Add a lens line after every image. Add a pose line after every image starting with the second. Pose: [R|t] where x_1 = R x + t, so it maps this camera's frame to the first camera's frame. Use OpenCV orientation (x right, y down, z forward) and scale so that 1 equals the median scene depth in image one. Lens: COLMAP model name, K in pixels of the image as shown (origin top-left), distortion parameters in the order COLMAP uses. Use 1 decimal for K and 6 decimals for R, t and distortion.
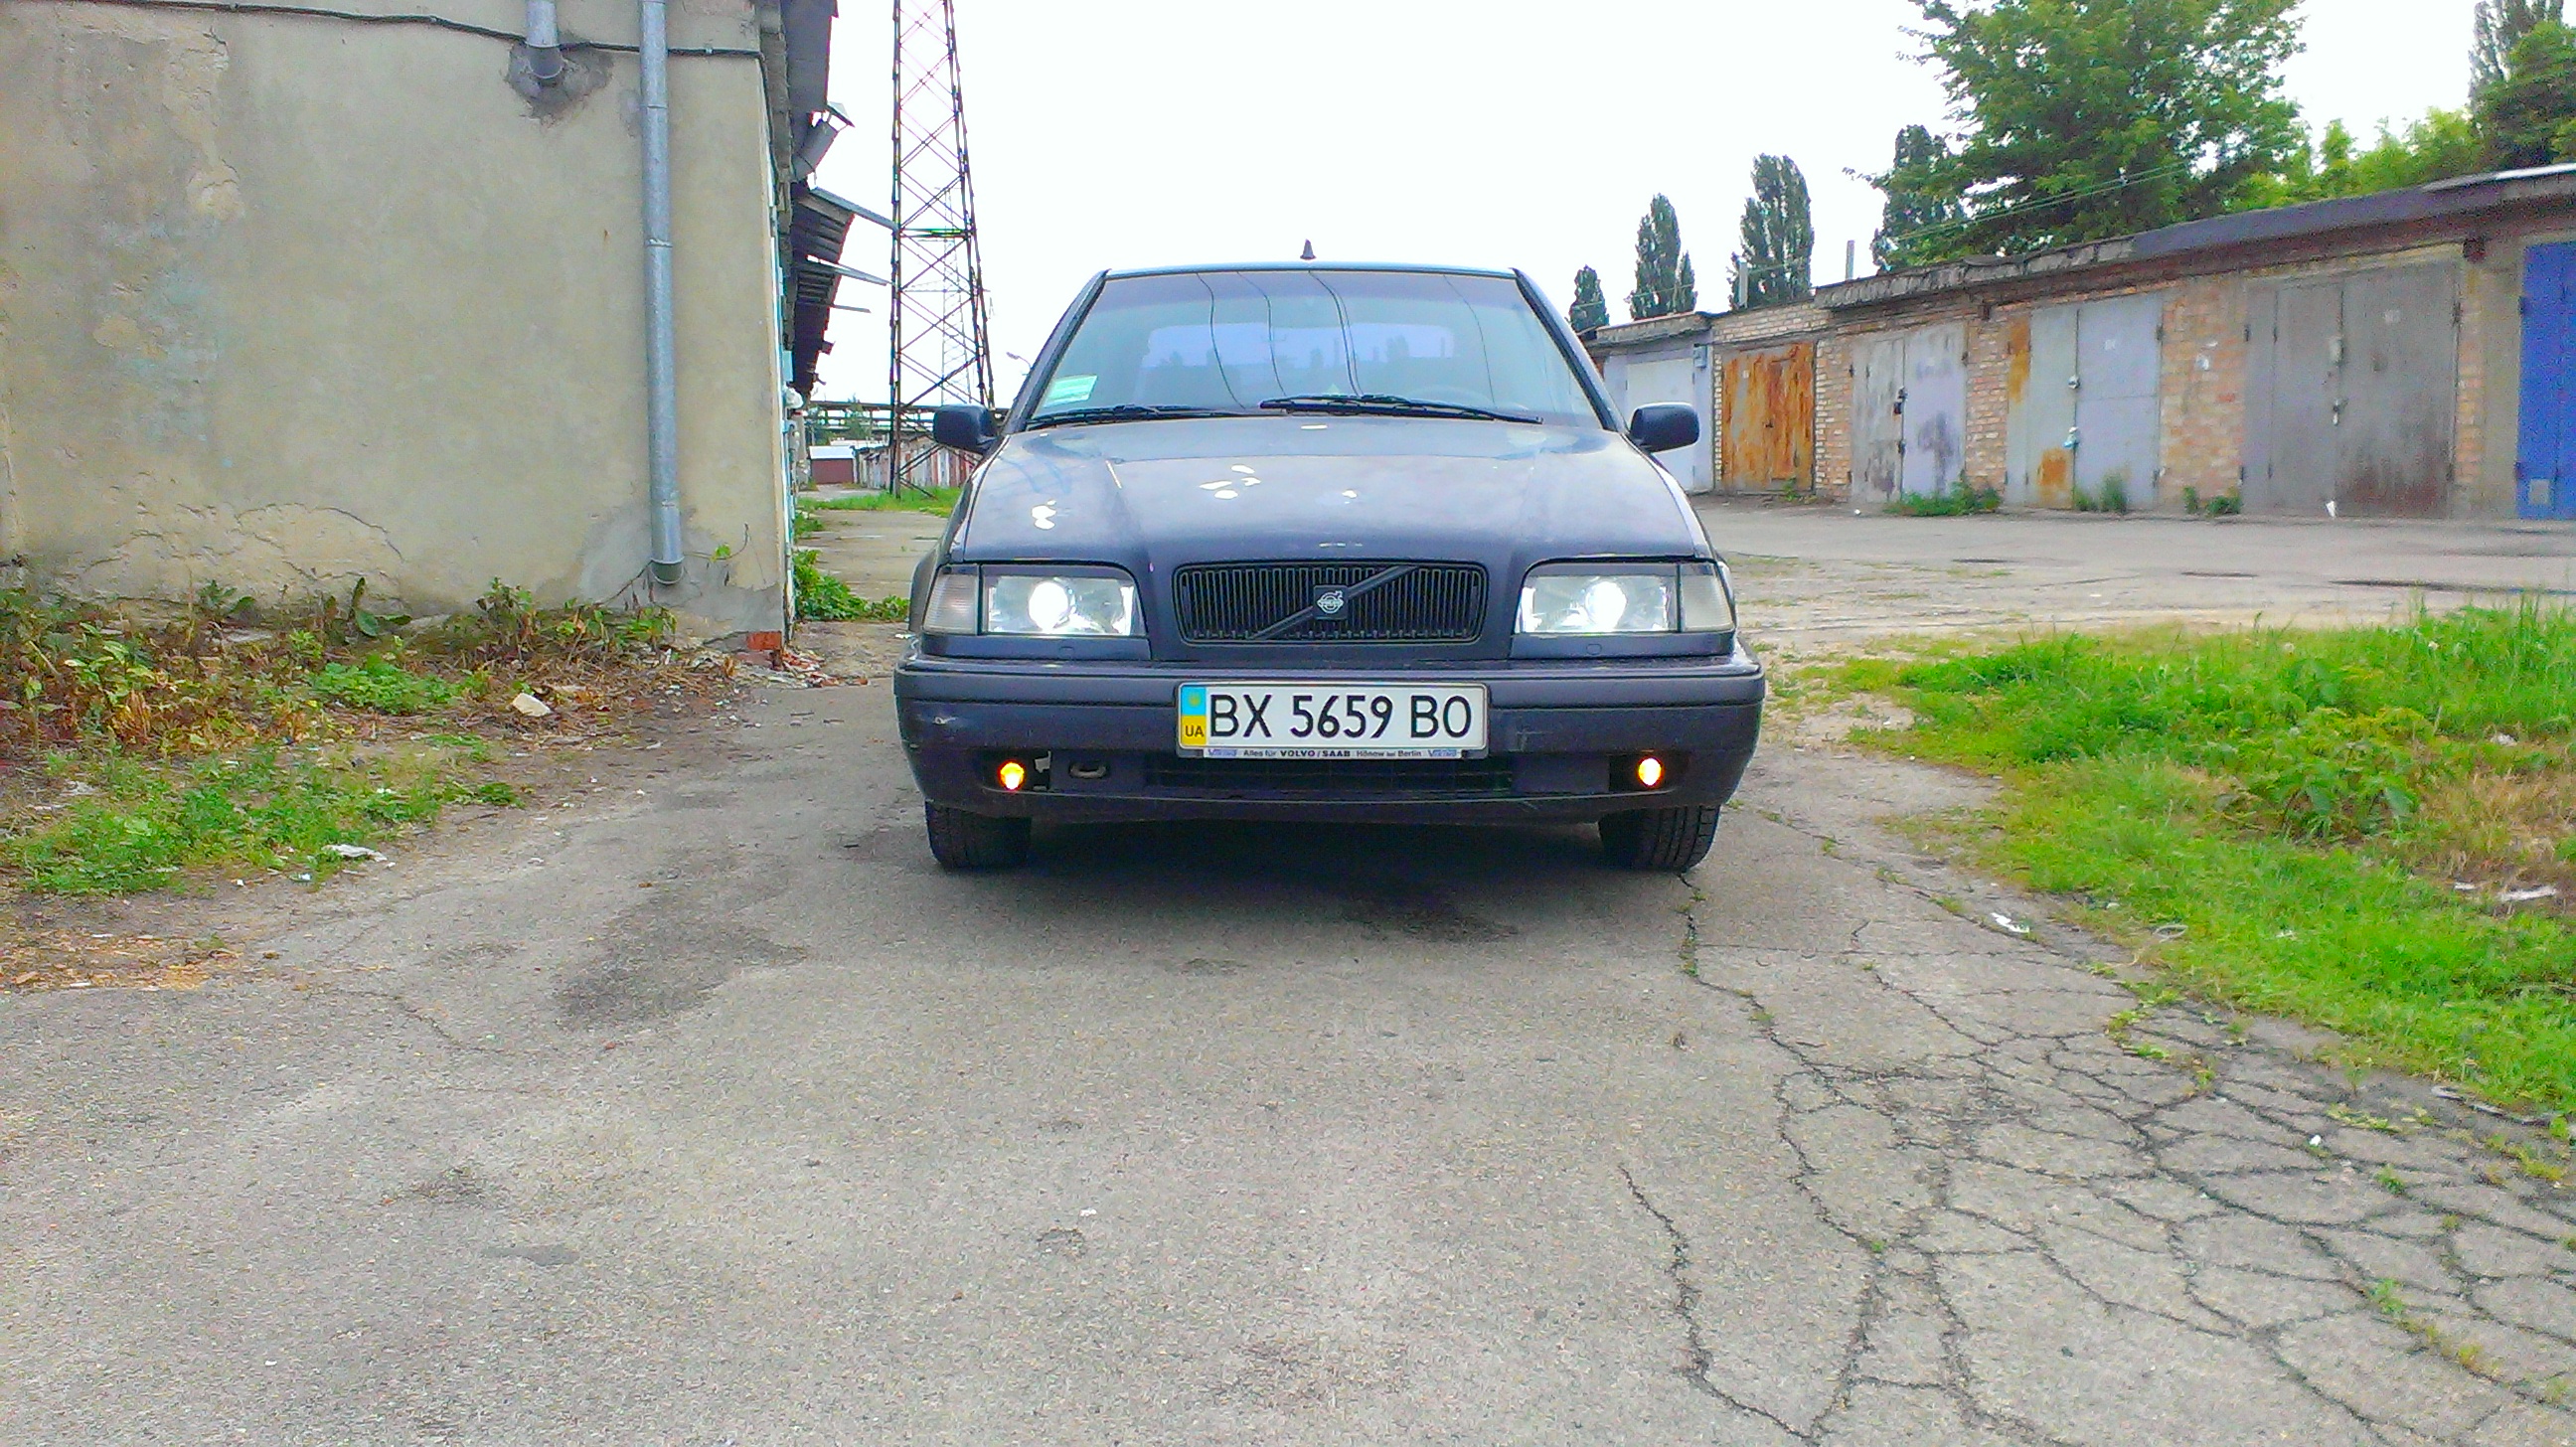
lens RADIAL K [[1902.7, 0, 1287.1], [0, 1902.7, 689.5], [0, 0, 1]] dist [0.048900, -0.079663]
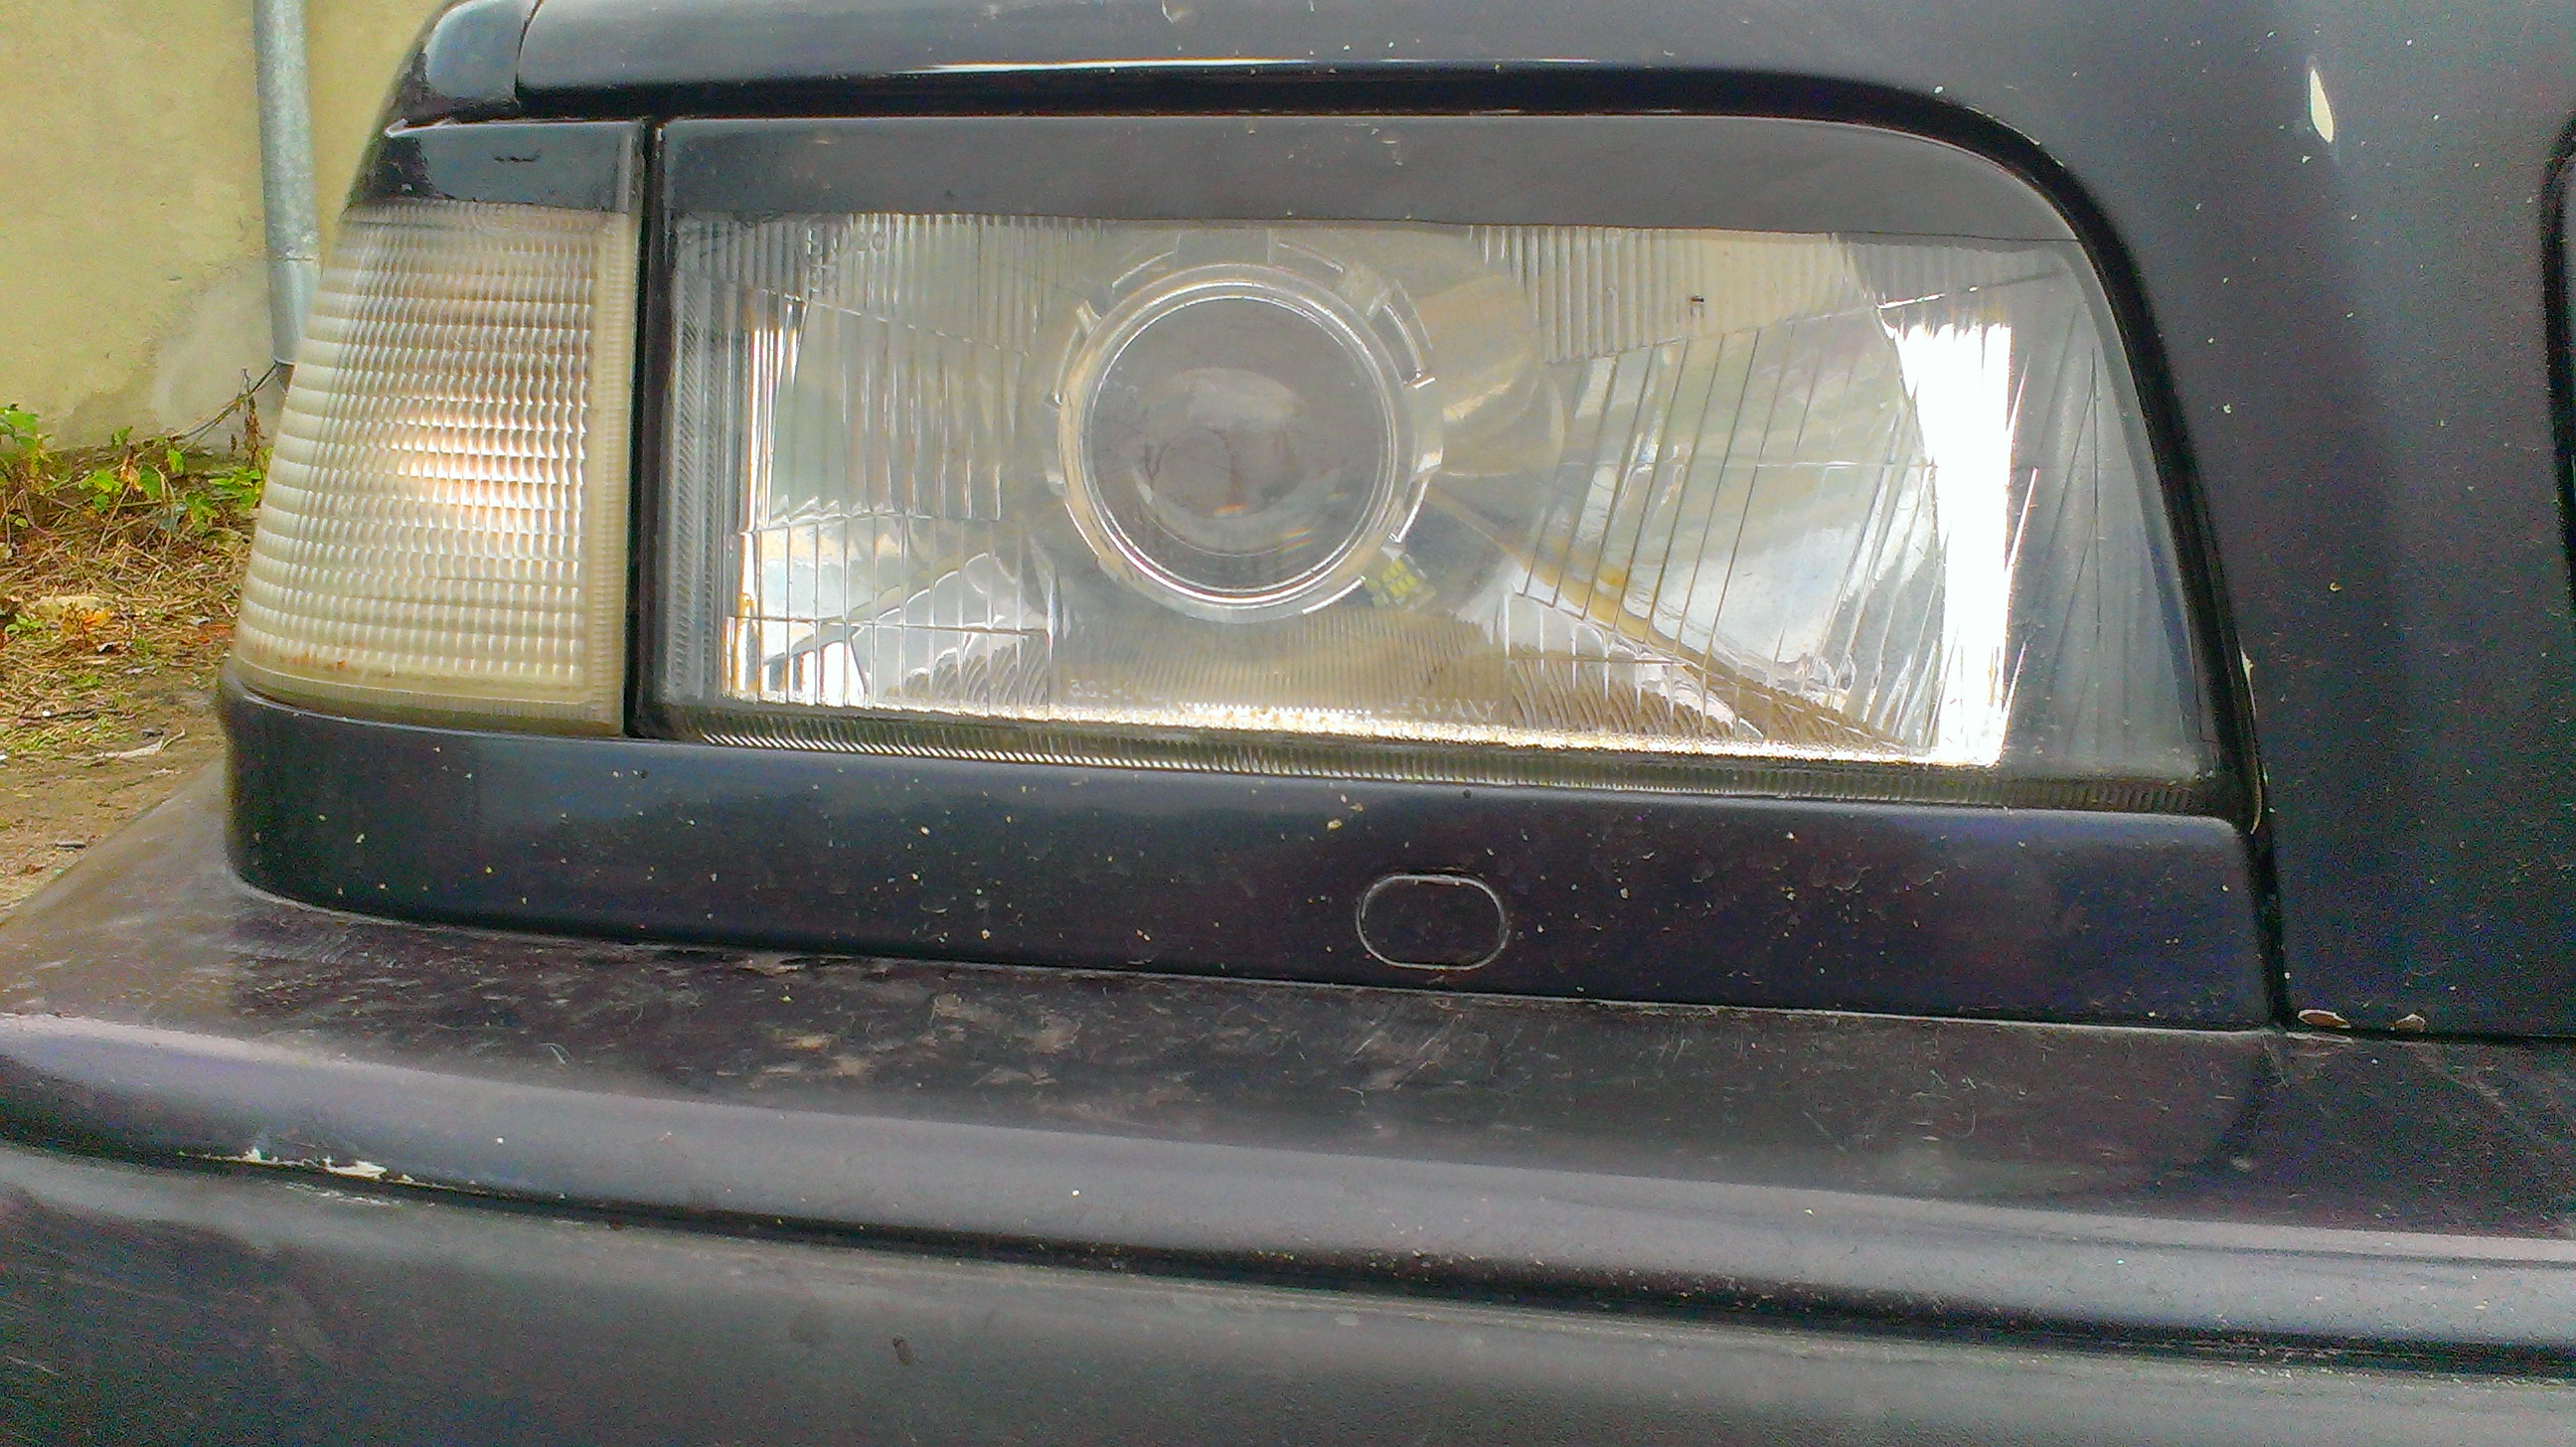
lens RADIAL K [[1922.2, 0, 1288.0], [0, 1922.2, 723.5], [0, 0, 1]] dist [0.040623, -0.089379]
pose [[0.999219, 0.006290, 0.039009, -0.119287], [-0.010075, 0.995174, 0.097608, -0.040415], [-0.038207, -0.097925, 0.994460, 0.845469]]
